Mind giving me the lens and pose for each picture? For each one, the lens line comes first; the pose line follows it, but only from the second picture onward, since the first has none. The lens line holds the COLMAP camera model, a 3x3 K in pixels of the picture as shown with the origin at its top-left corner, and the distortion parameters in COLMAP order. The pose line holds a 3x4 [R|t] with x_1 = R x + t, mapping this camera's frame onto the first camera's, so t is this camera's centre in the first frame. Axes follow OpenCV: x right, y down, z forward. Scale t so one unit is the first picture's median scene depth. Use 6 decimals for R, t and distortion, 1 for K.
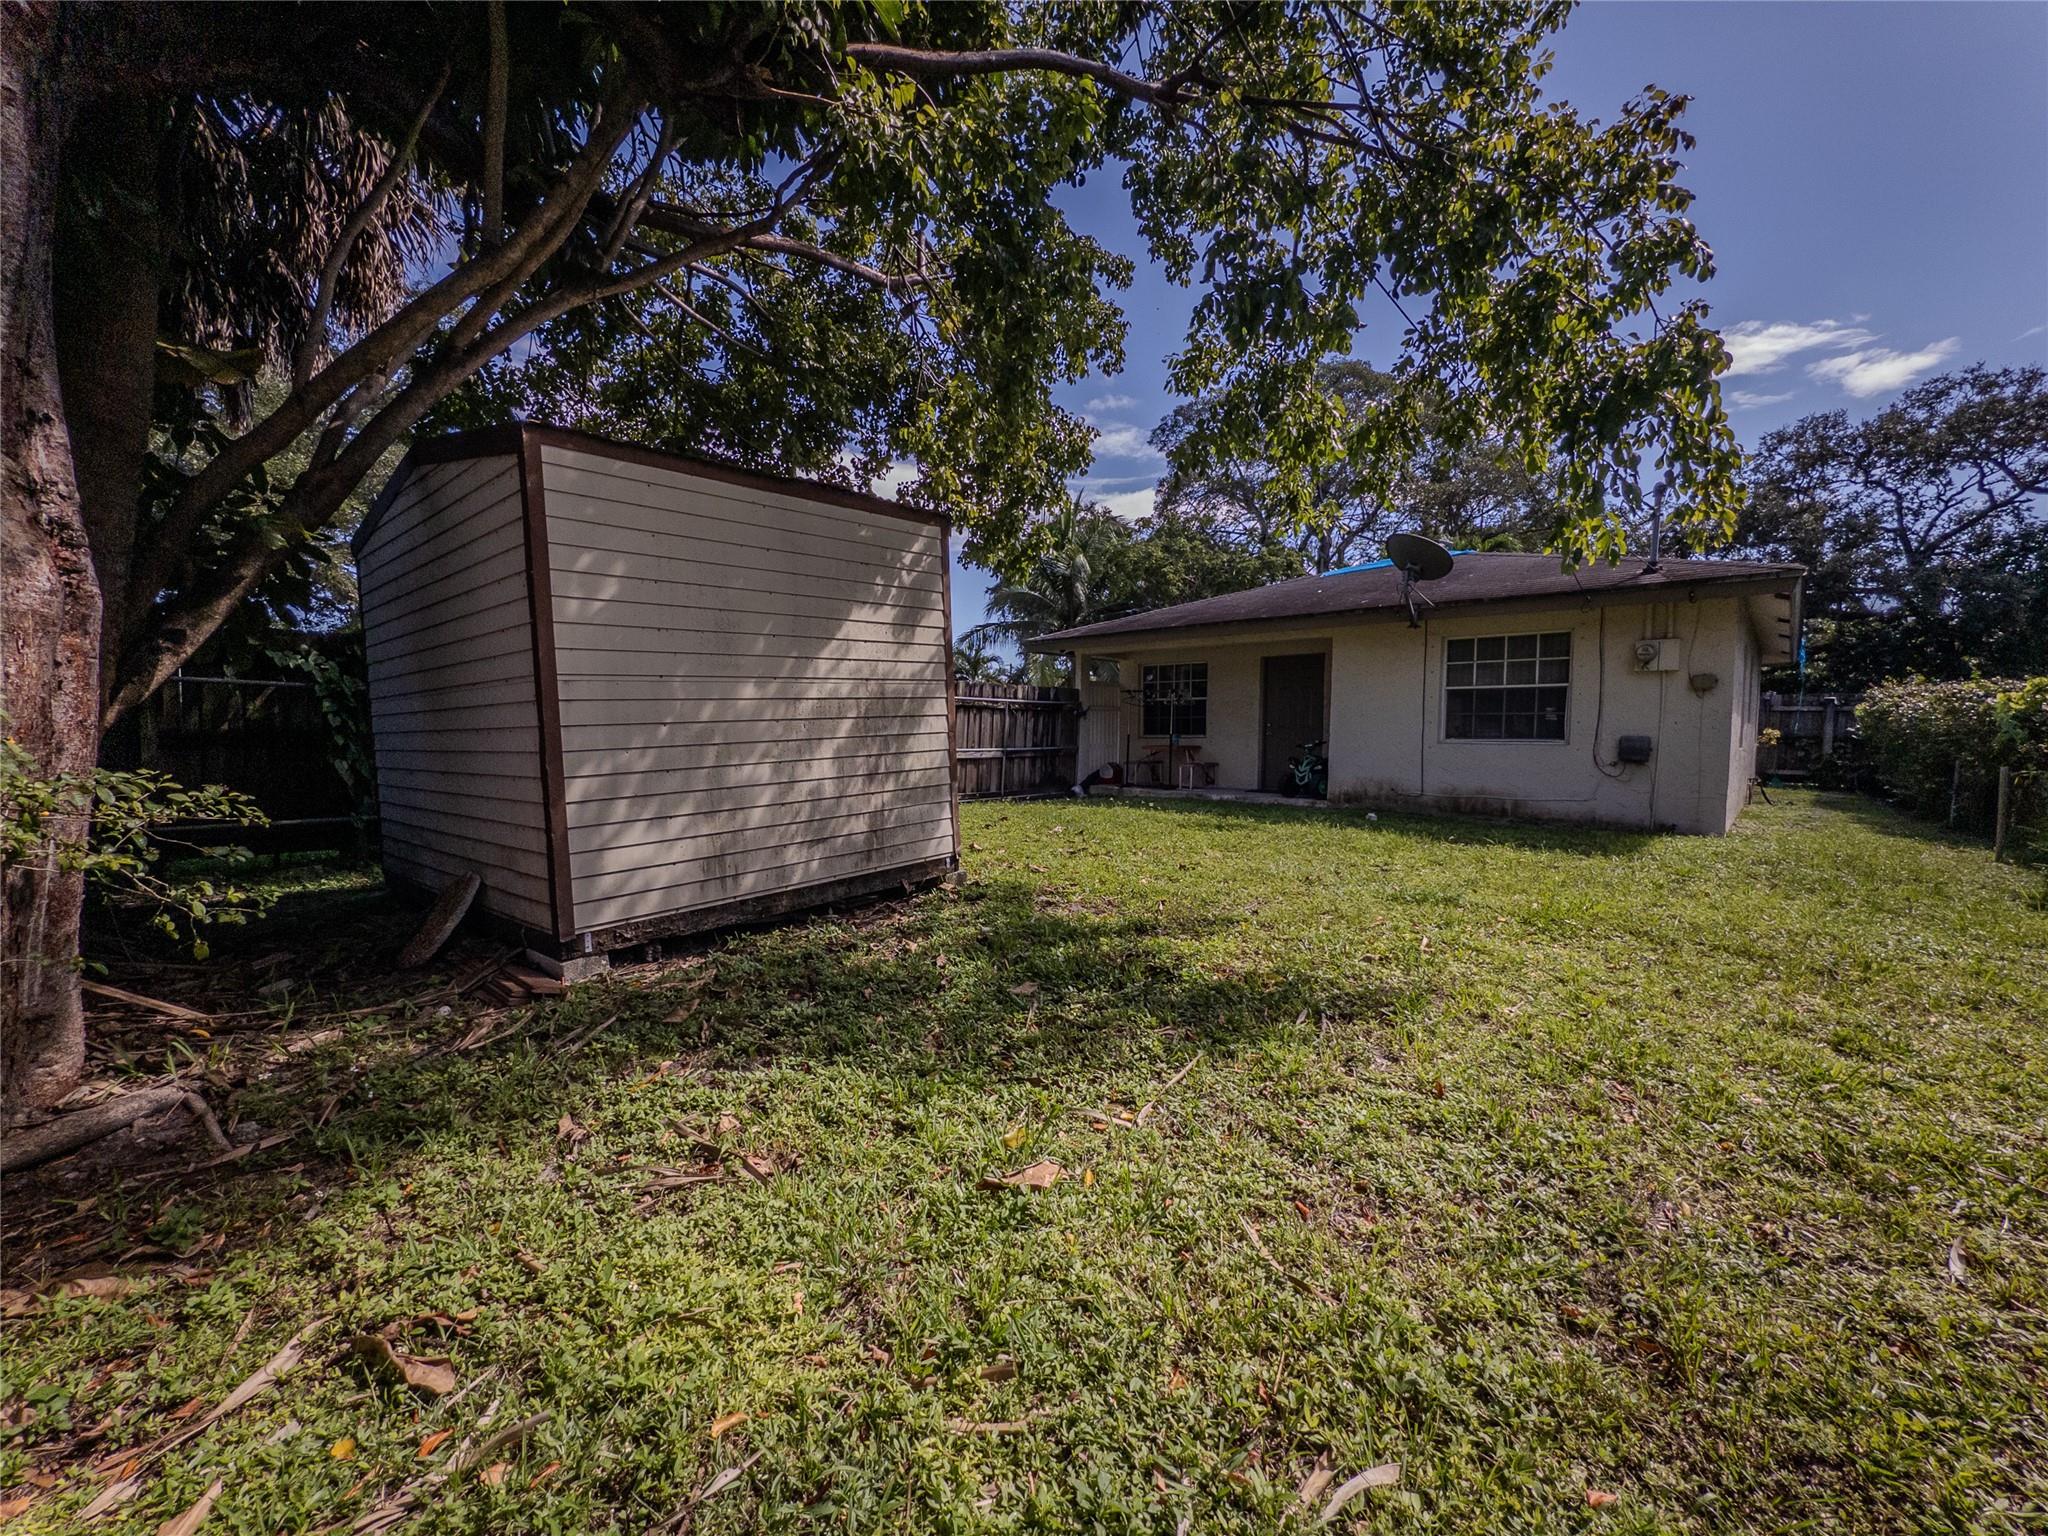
lens RADIAL K [[812.6, 0, 1027.5], [0, 812.6, 779.5], [0, 0, 1]] dist [-0.000352, -0.000508]
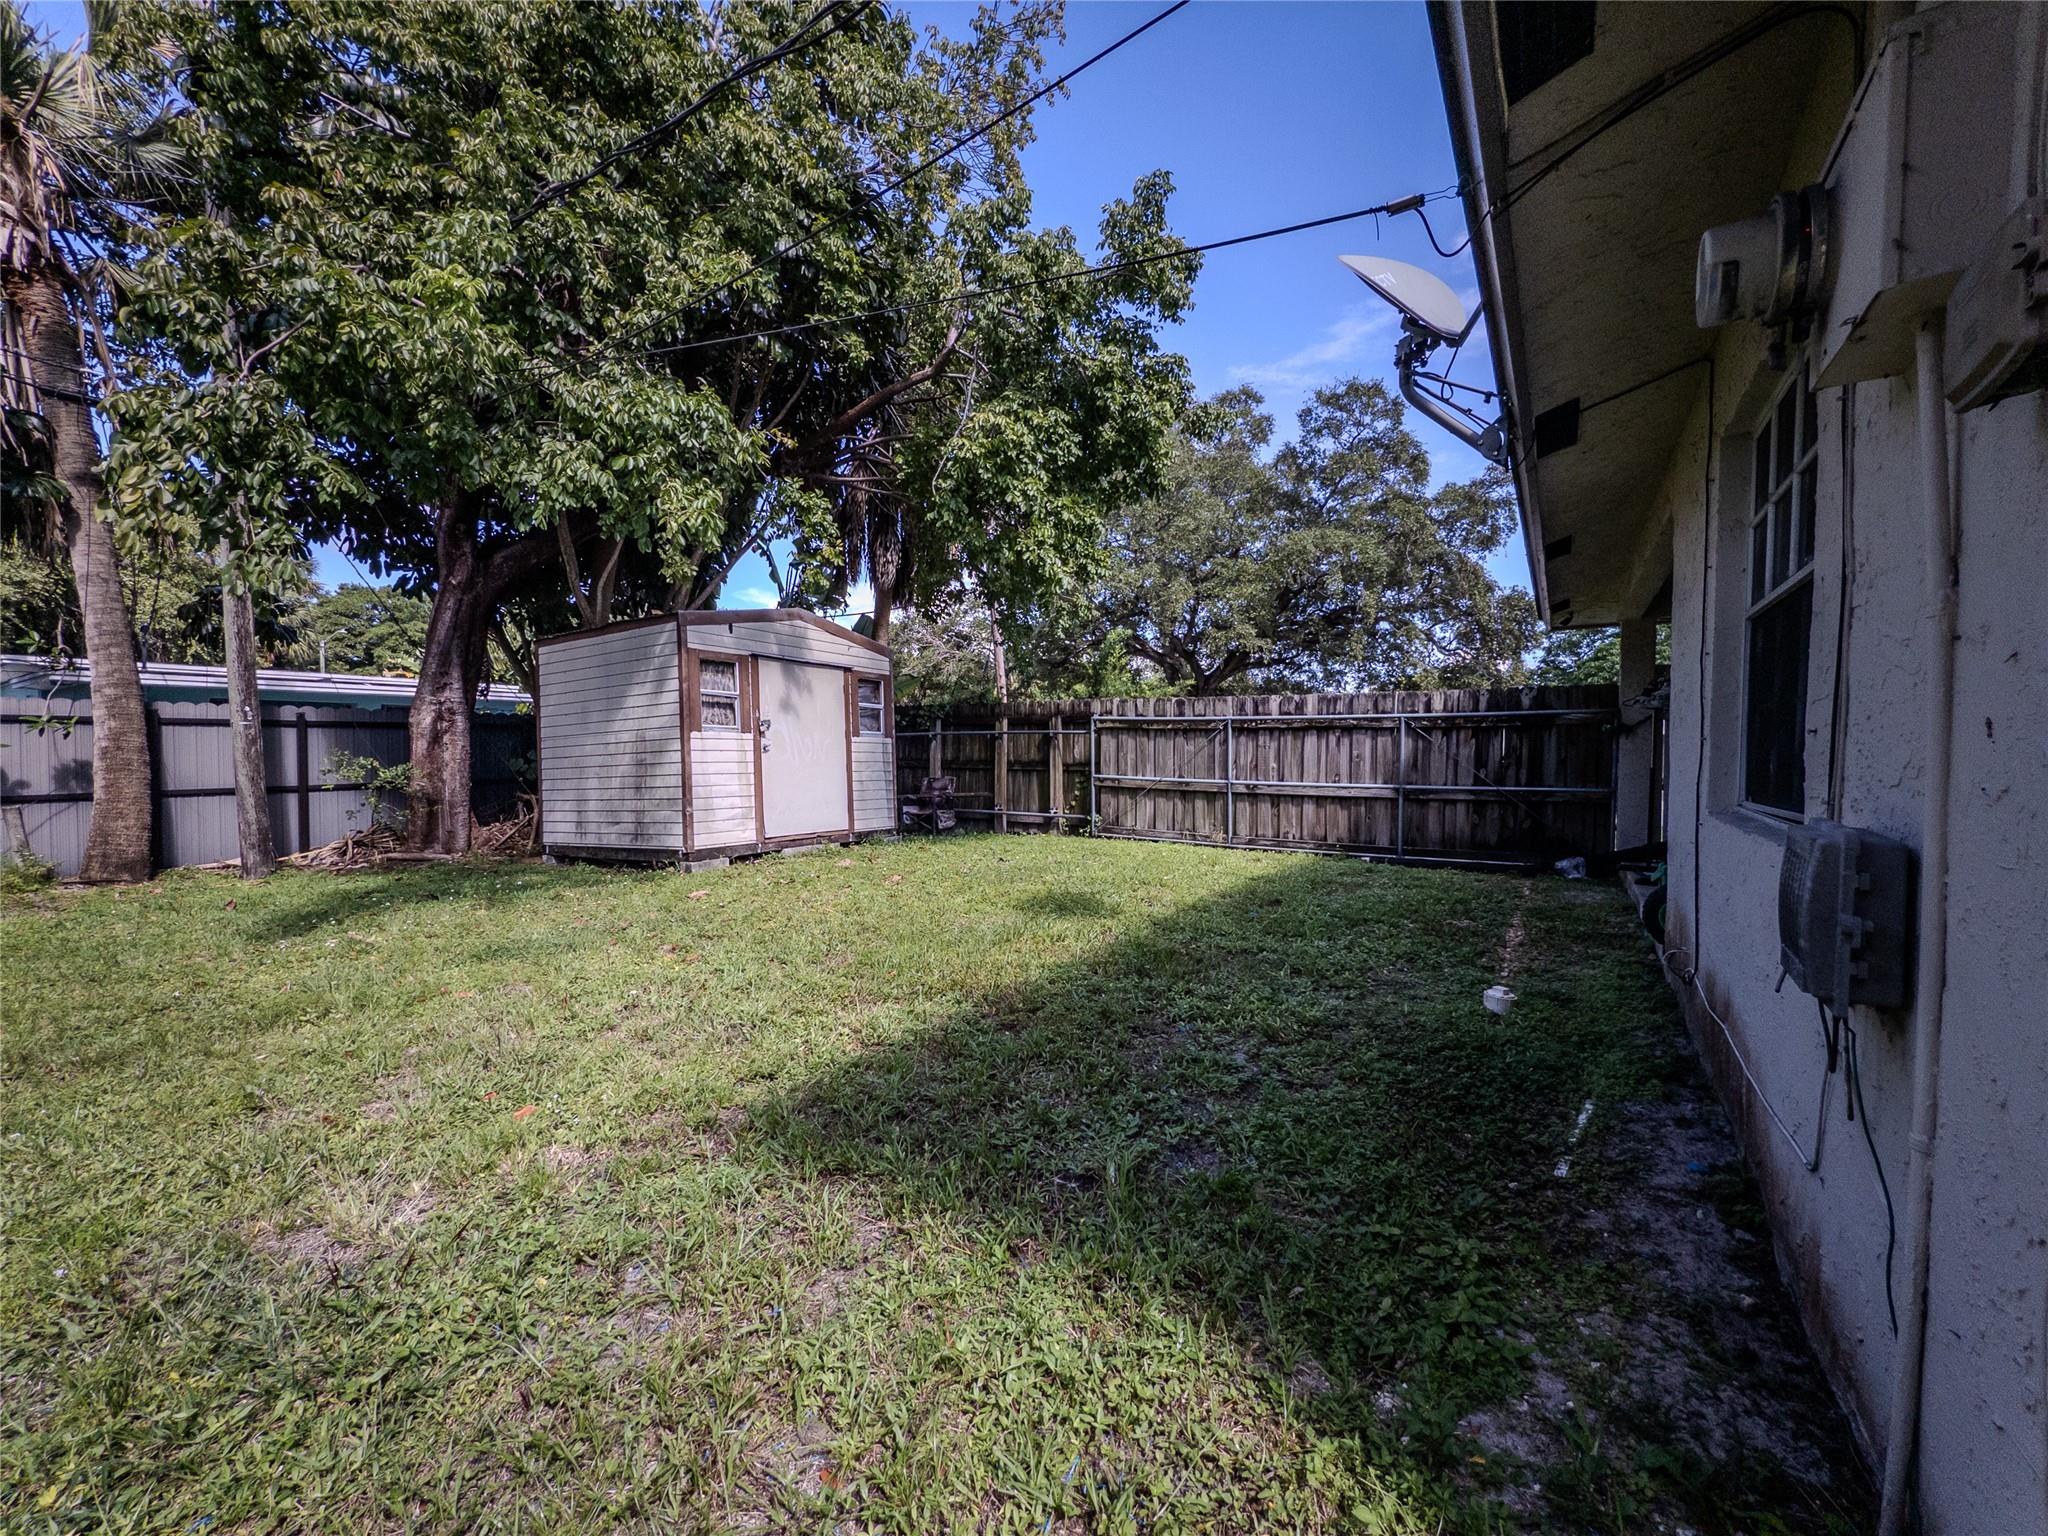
lens RADIAL K [[812.6, 0, 1027.1], [0, 812.6, 782.2], [0, 0, 1]] dist [-0.000352, -0.000508]
pose [[0.117771, 0.044298, -0.992052, 0.610850], [-0.059164, 0.997543, 0.037520, -0.050857], [0.991277, 0.054275, 0.120102, 0.637197]]
